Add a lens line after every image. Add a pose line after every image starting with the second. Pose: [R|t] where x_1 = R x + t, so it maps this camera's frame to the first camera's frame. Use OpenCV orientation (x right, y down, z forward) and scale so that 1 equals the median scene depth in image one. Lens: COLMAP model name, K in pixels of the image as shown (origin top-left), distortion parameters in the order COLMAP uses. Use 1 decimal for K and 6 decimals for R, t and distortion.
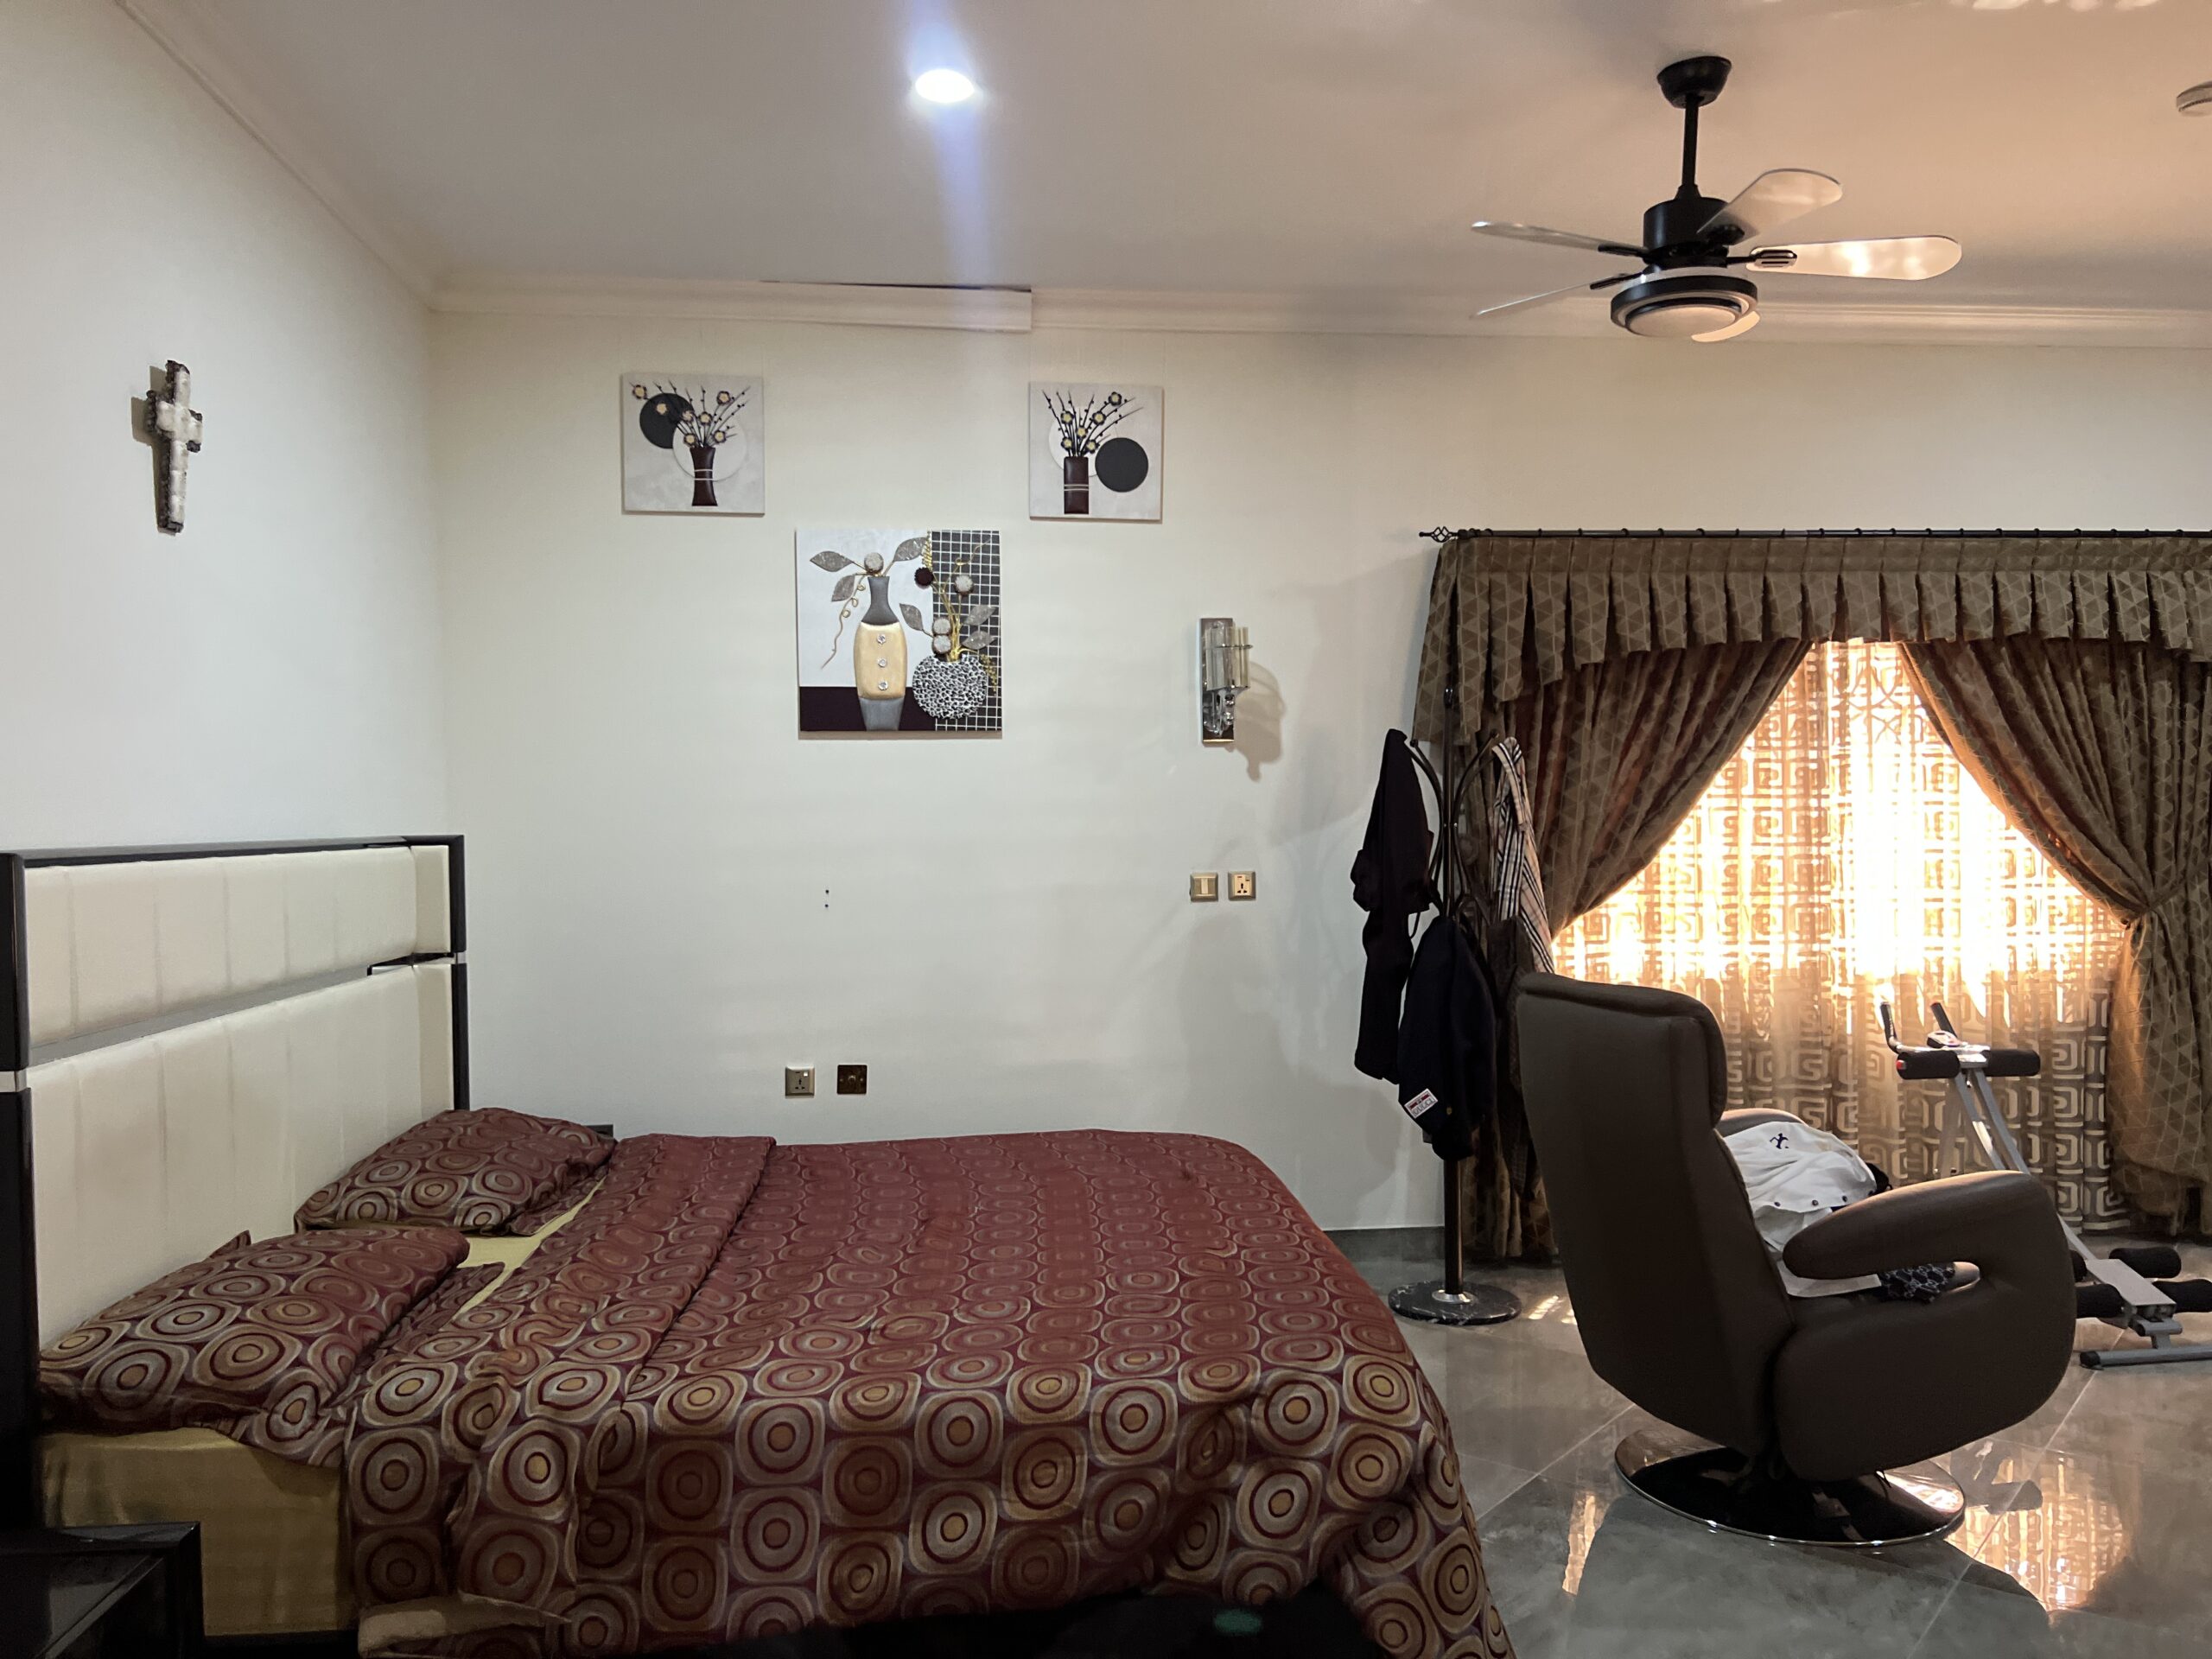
lens RADIAL K [[1665.7, 0, 1095.8], [0, 1665.7, 838.3], [0, 0, 1]] dist [0.061095, -0.066180]
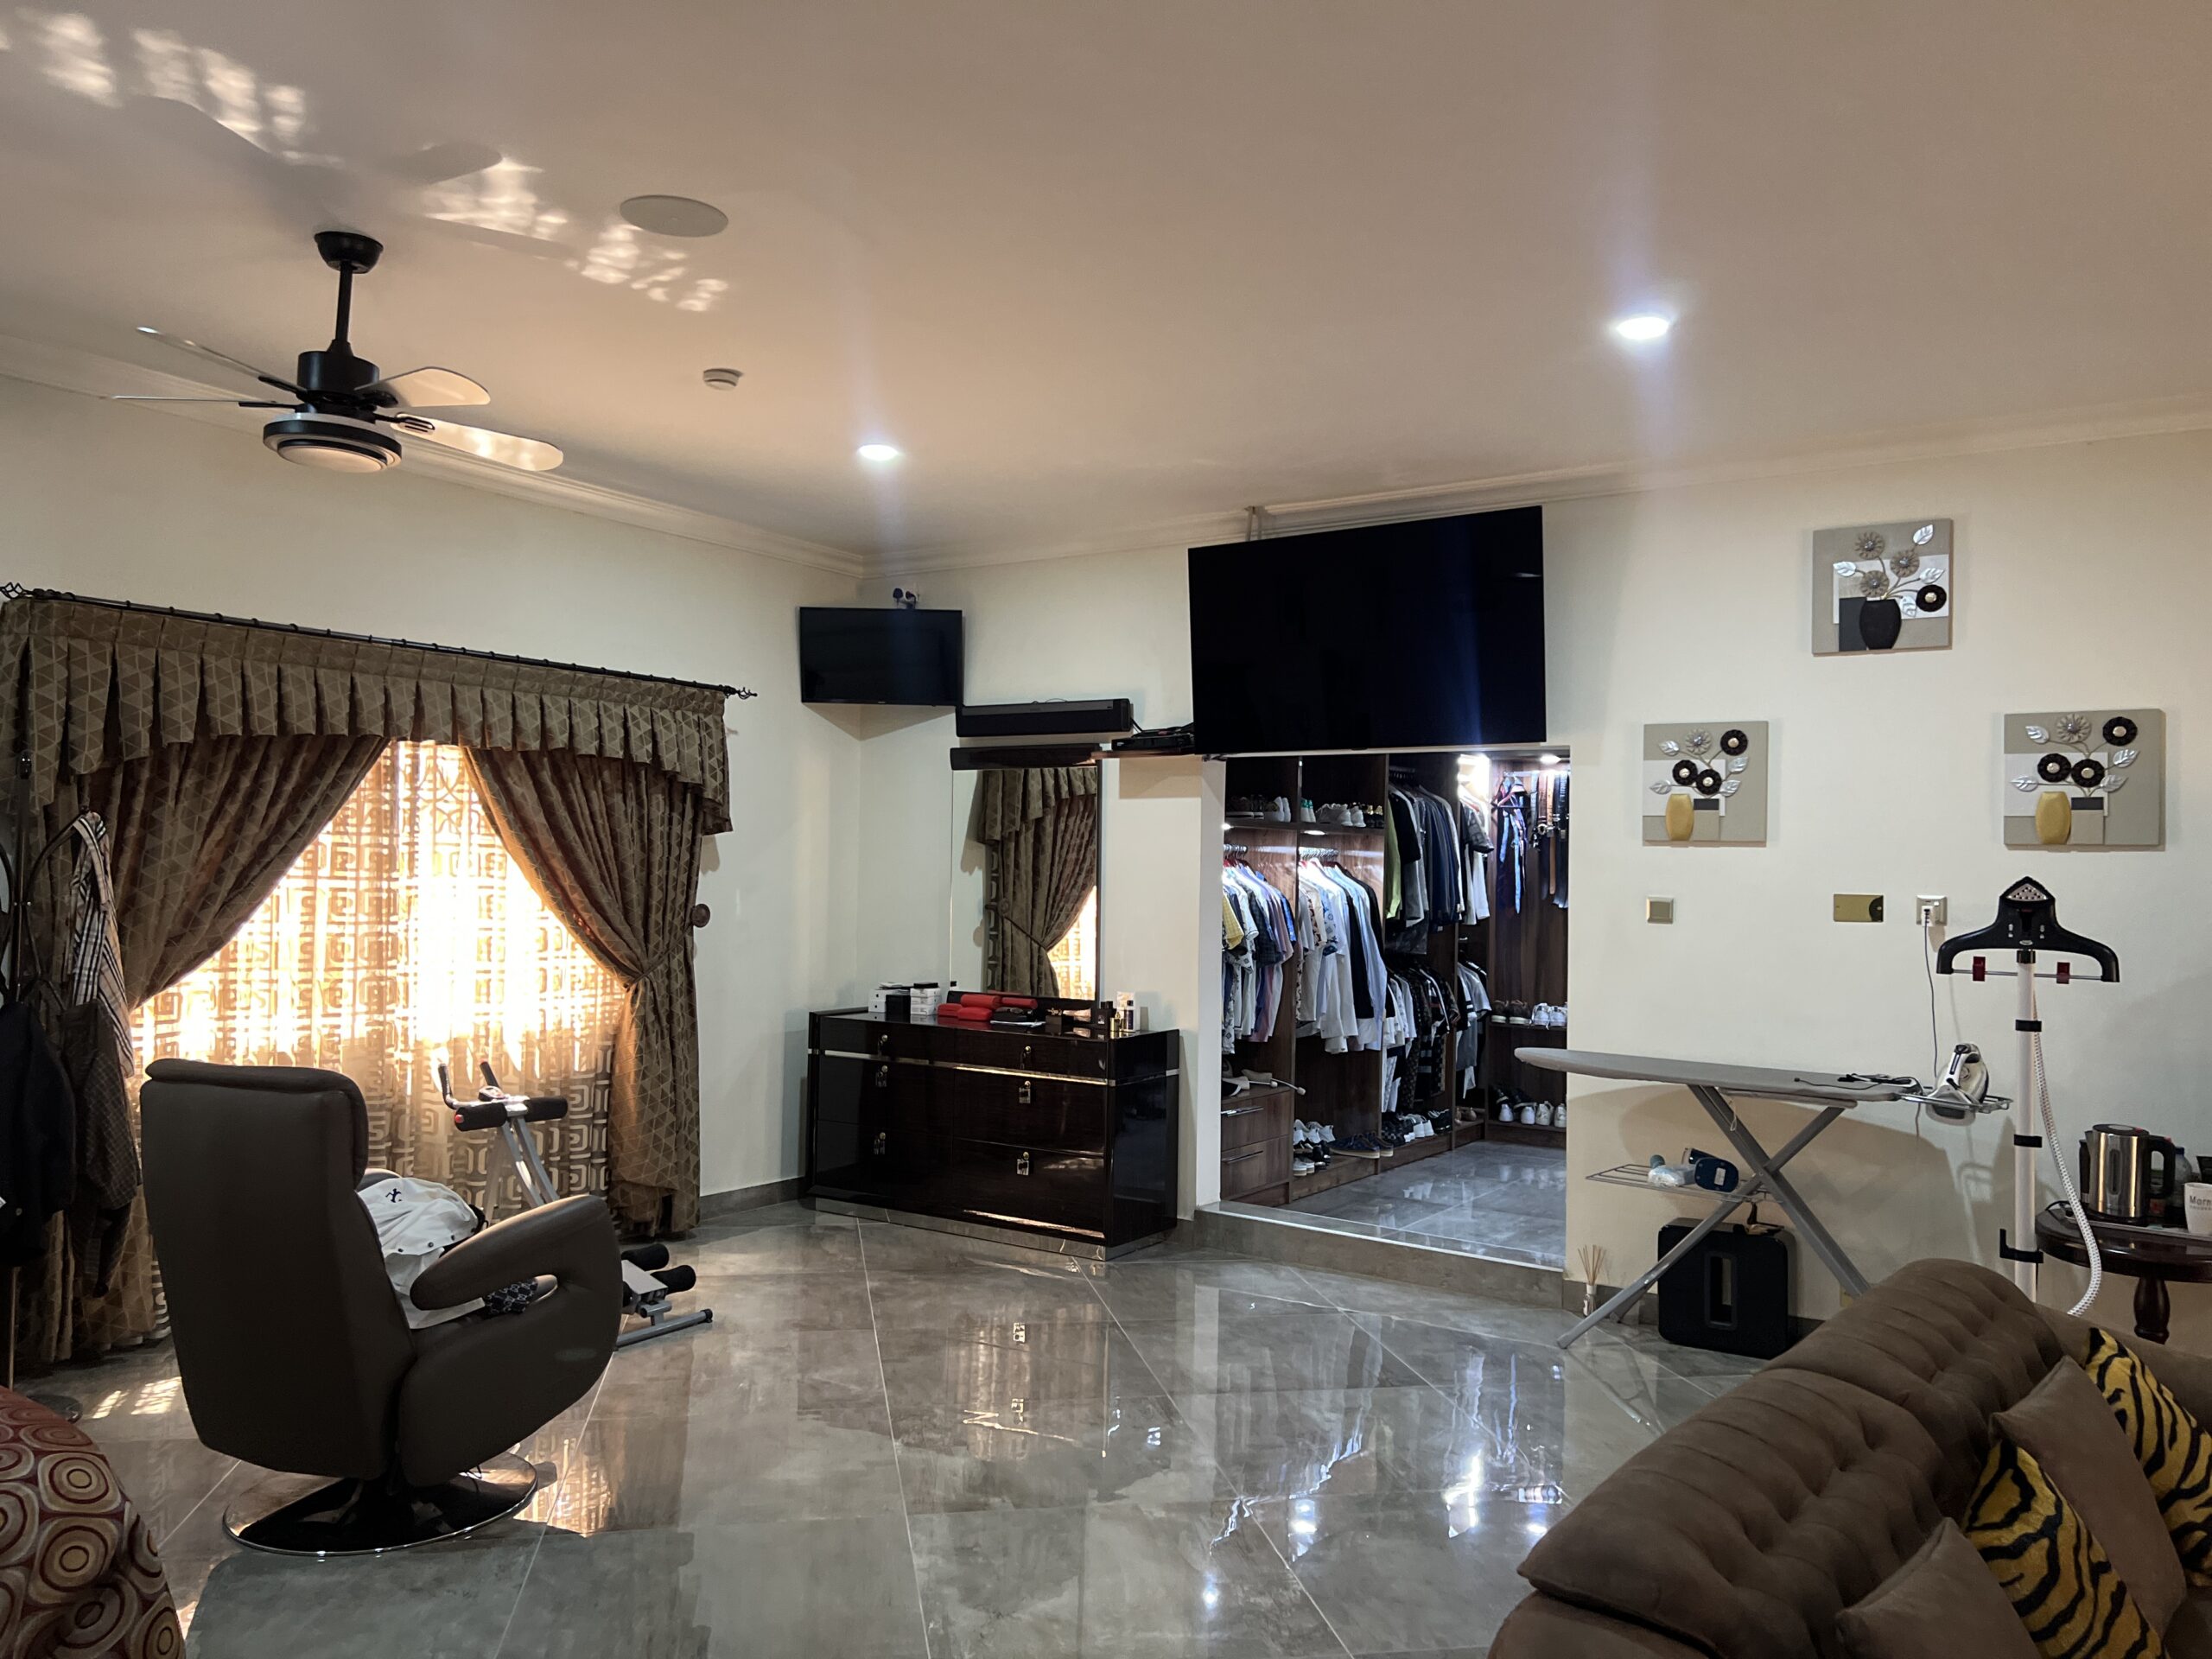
lens RADIAL K [[1652.2, 0, 1078.4], [0, 1652.2, 824.8], [0, 0, 1]] dist [0.051918, -0.053594]
pose [[0.661815, 0.047679, 0.748150, -0.089928], [-0.014350, 0.998598, -0.050946, -0.011786], [-0.749530, 0.022981, 0.661571, -0.059173]]
